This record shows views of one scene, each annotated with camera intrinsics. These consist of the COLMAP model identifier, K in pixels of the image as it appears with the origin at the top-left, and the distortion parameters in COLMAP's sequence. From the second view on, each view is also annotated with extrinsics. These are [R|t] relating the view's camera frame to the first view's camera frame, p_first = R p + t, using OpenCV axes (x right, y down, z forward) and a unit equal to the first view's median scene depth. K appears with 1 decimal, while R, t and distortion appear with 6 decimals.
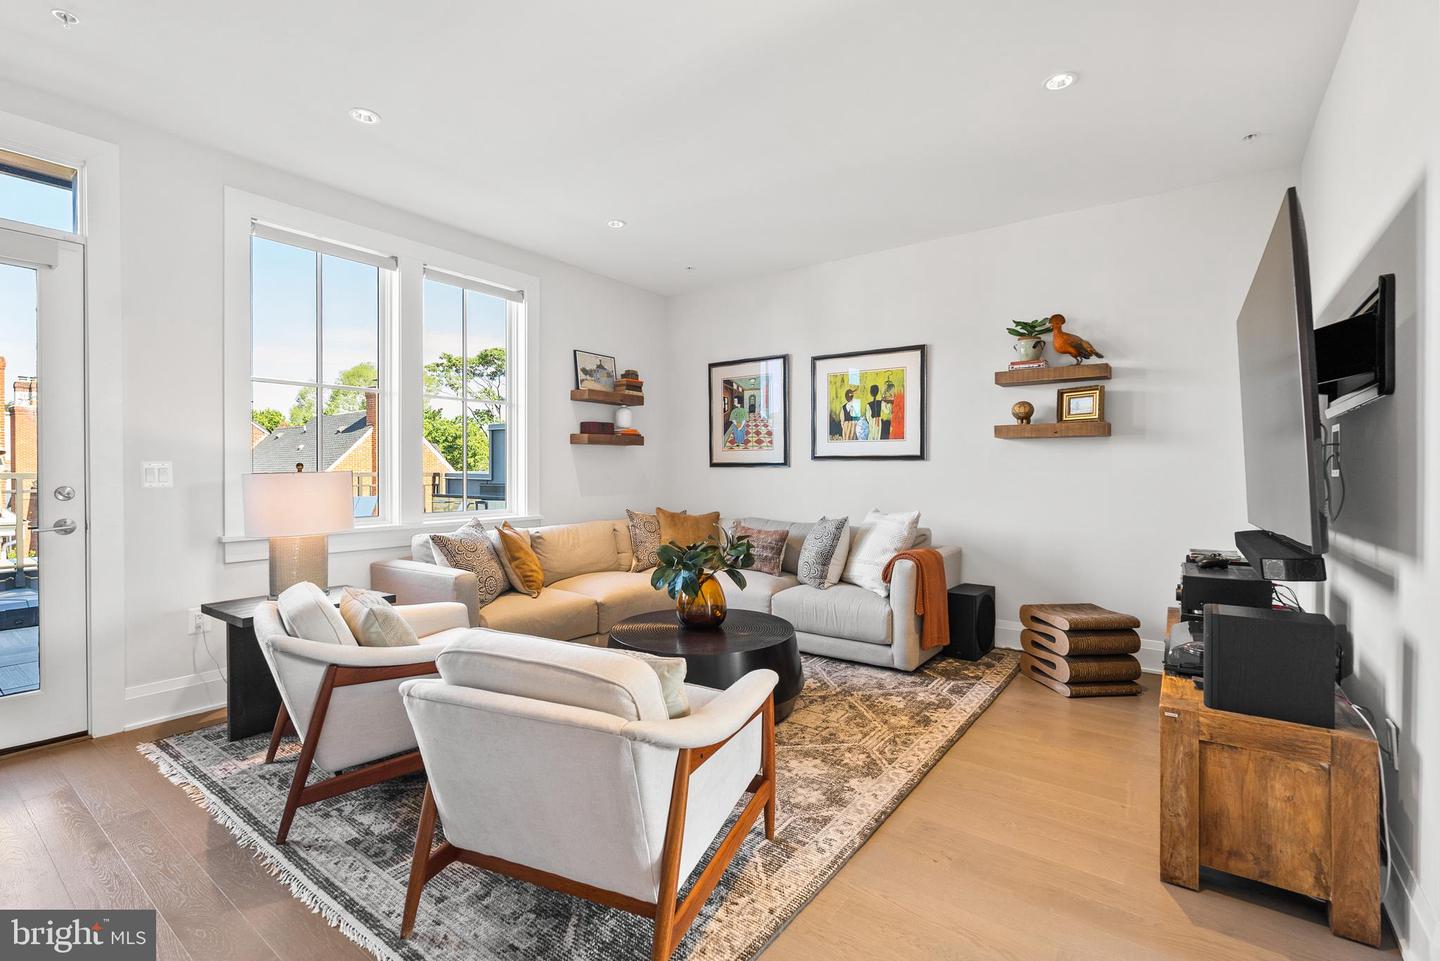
lens RADIAL K [[654.6, 0, 724.9], [0, 654.6, 476.6], [0, 0, 1]] dist [-0.001818, 0.000529]
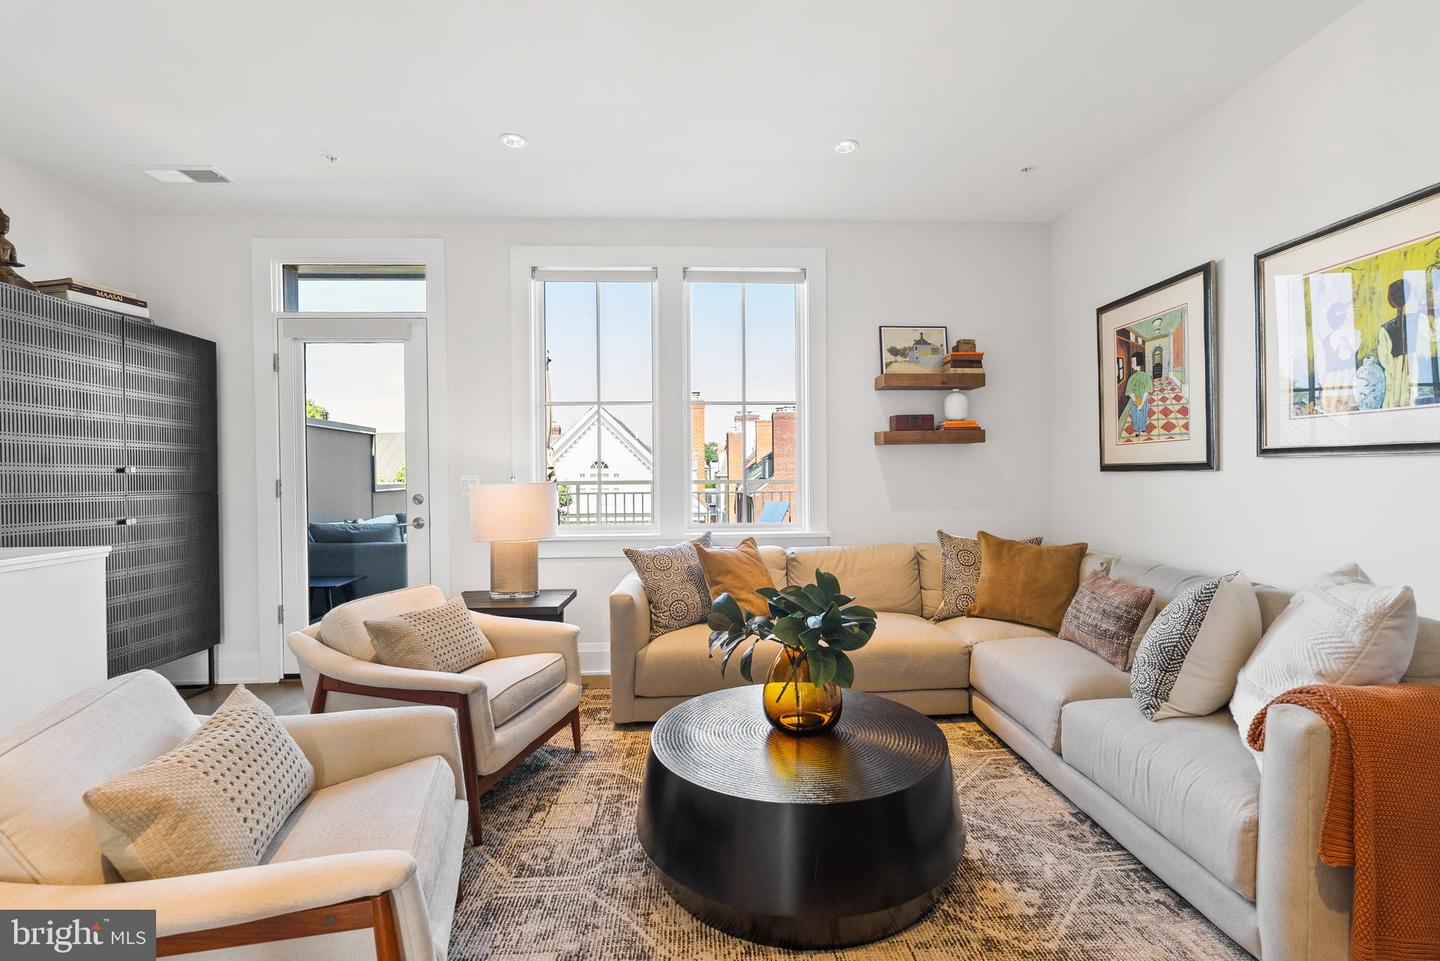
lens RADIAL K [[654.6, 0, 720.5], [0, 654.6, 477.4], [0, 0, 1]] dist [-0.001818, 0.000529]
pose [[0.625082, -0.003544, -0.780551, 0.262532], [0.001933, 0.999994, -0.002993, -0.008054], [0.780556, 0.000362, 0.625085, 0.343848]]
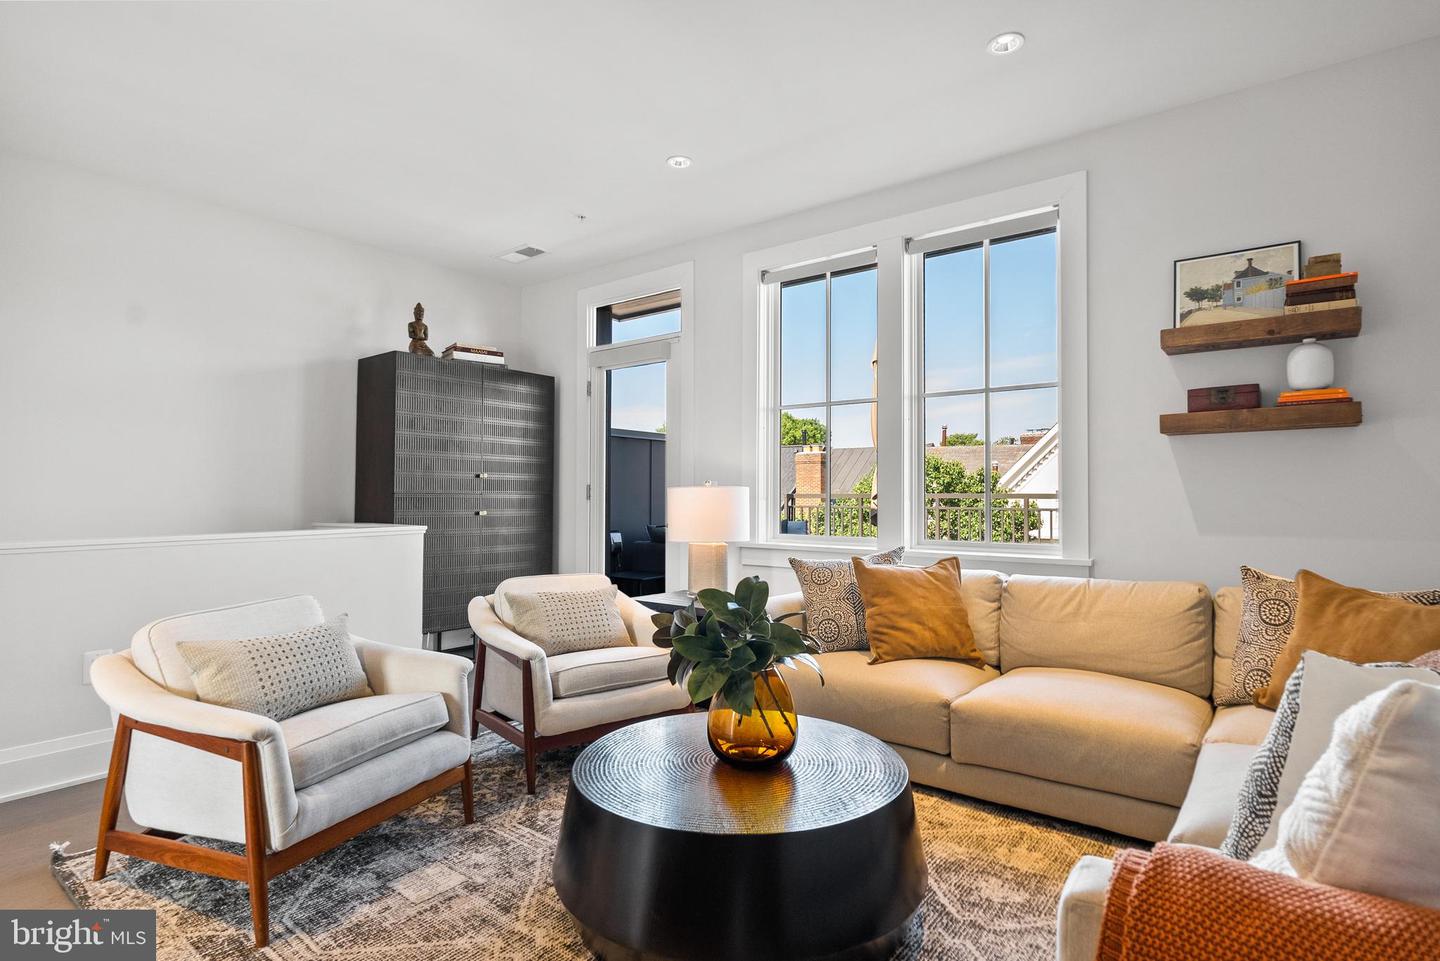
lens RADIAL K [[735.9, 0, 708.0], [0, 735.9, 474.6], [0, 0, 1]] dist [-0.004439, -0.000233]
pose [[-0.041191, -0.029488, -0.998716, 0.376284], [-0.012601, 0.999500, -0.028992, 0.004598], [0.999072, 0.011390, -0.041542, 0.627180]]
